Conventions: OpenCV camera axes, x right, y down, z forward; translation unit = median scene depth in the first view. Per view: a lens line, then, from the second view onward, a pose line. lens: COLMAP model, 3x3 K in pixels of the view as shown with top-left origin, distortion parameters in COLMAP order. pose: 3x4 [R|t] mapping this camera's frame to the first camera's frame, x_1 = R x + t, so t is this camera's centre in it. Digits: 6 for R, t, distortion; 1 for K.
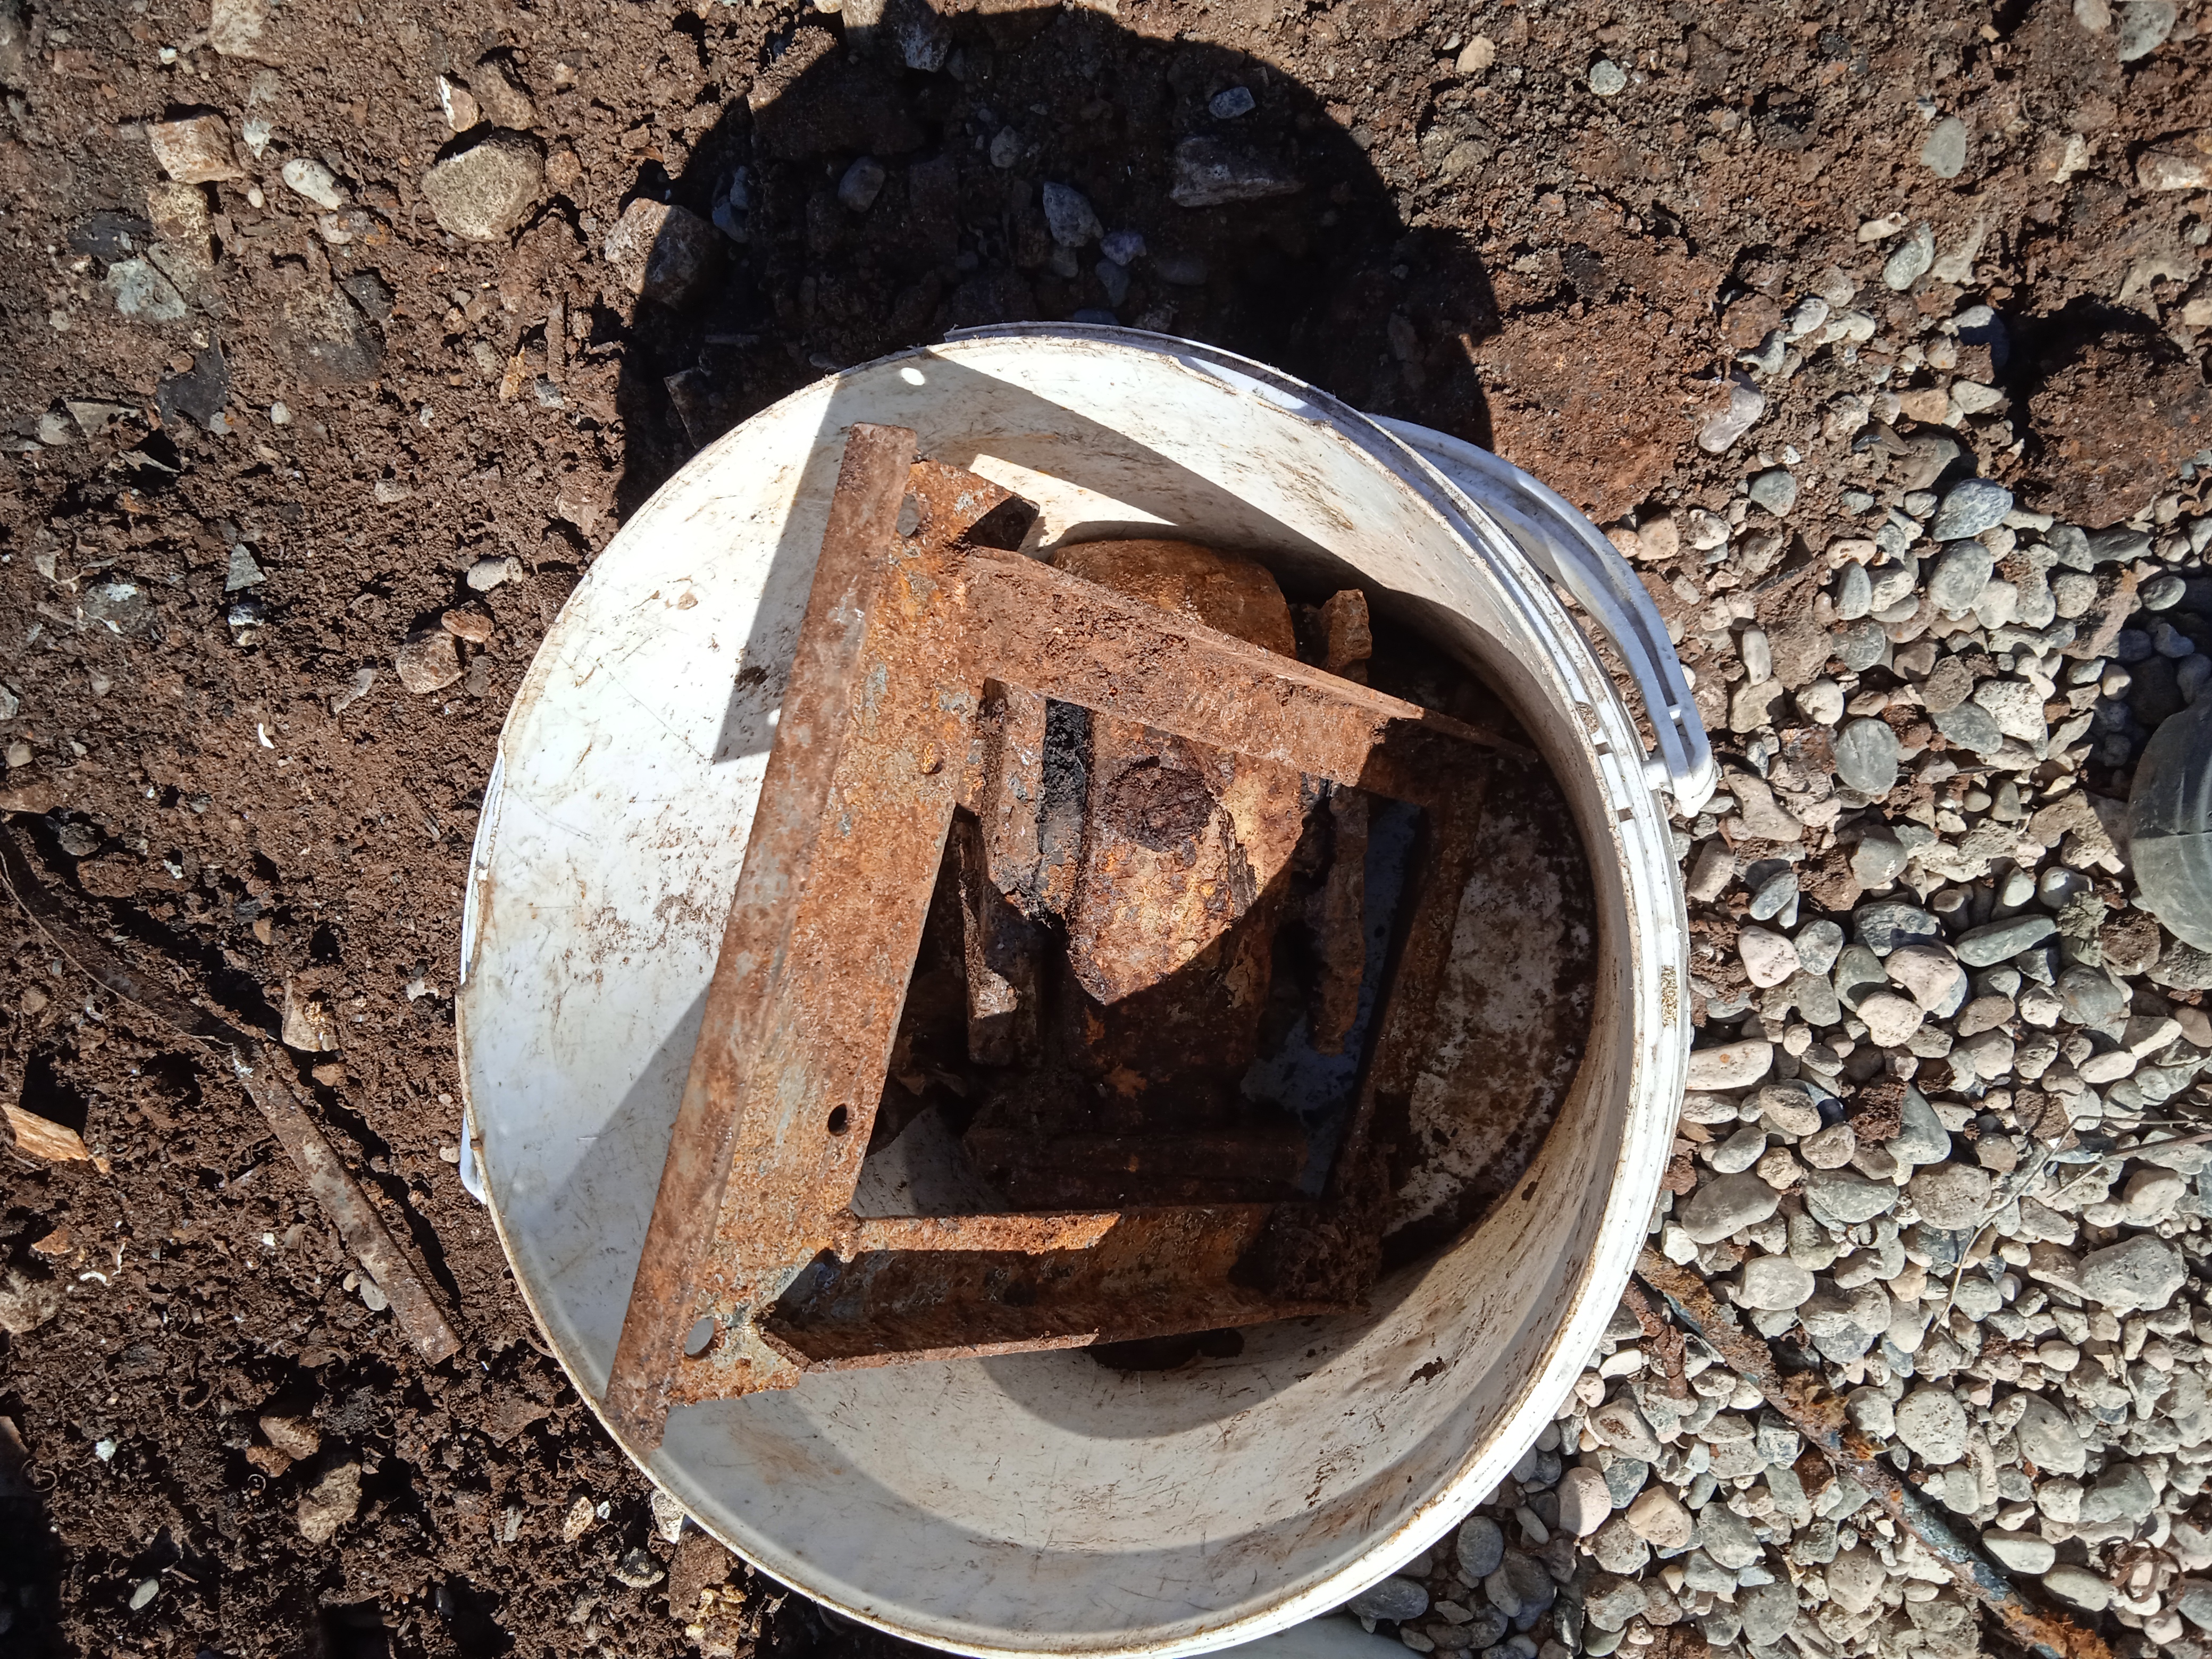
lens RADIAL K [[1955.1, 0, 1106.0], [0, 1955.1, 829.5], [0, 0, 1]] dist [0.039444, 0.005013]
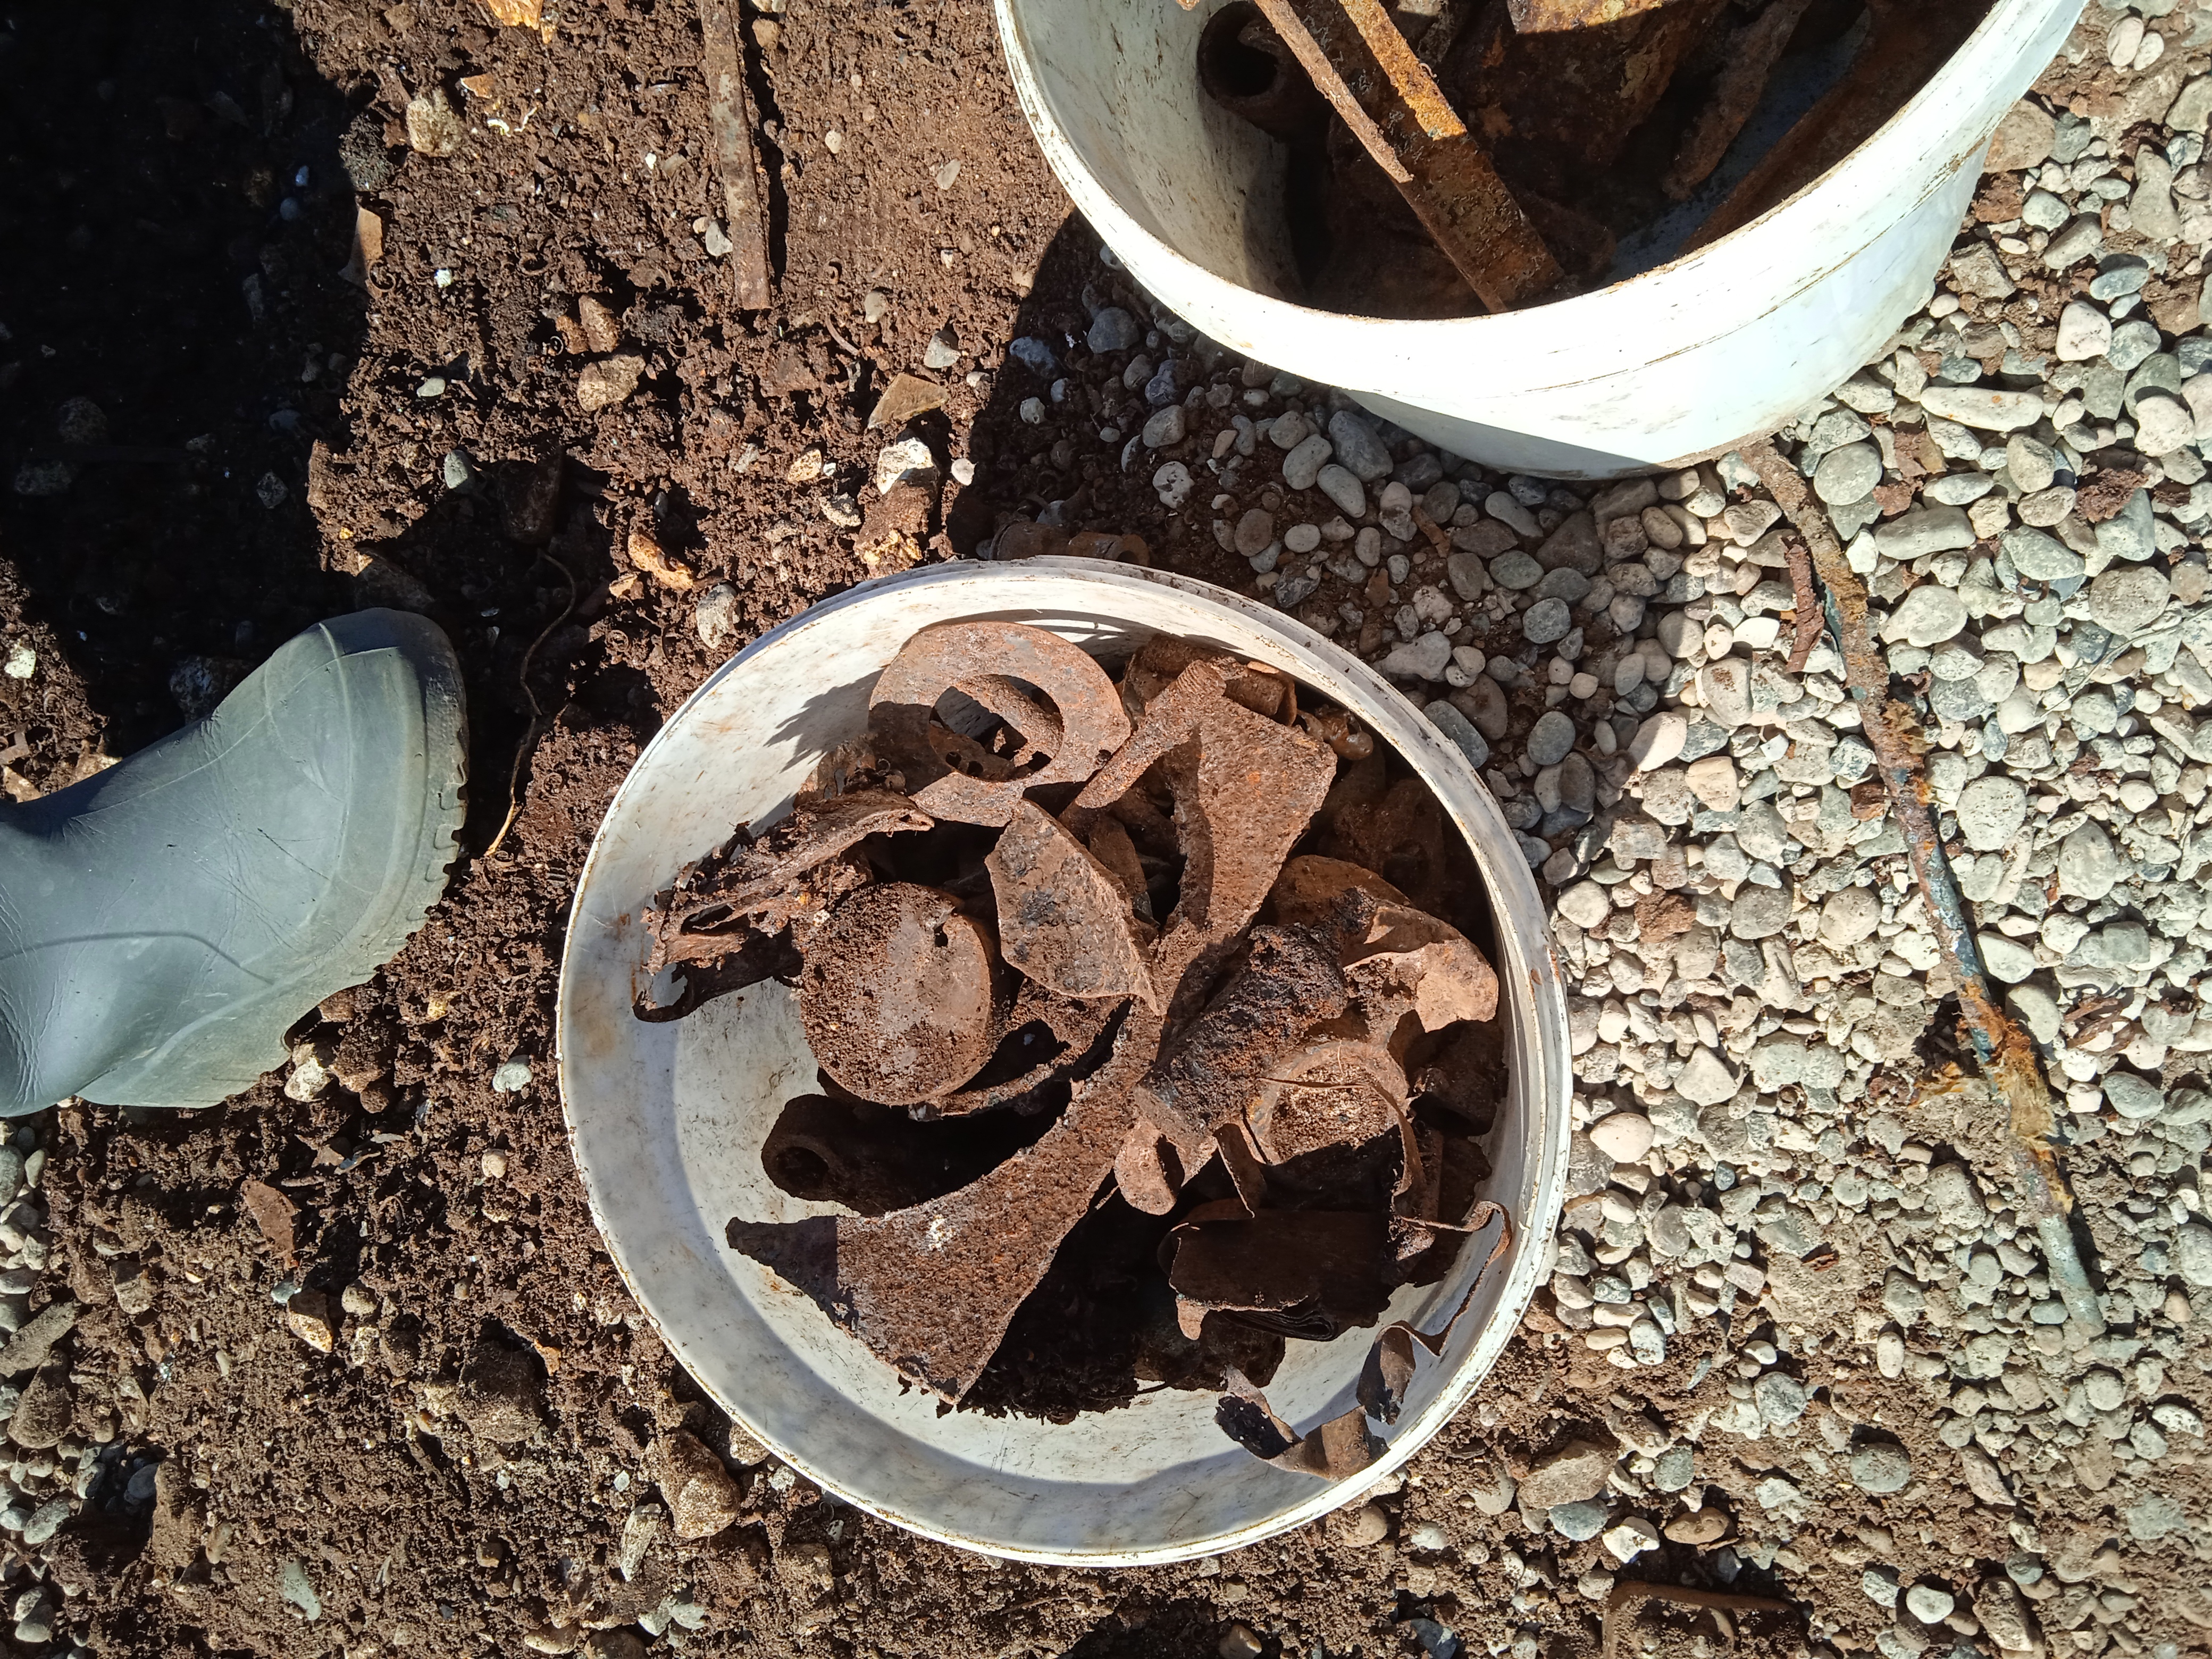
lens RADIAL K [[1951.5, 0, 1106.0], [0, 1951.5, 829.5], [0, 0, 1]] dist [0.076071, -0.047835]
pose [[0.883885, 0.462648, -0.068589, 0.068673], [-0.454566, 0.884283, 0.106833, 0.412795], [0.110078, -0.063250, 0.991908, -0.126290]]
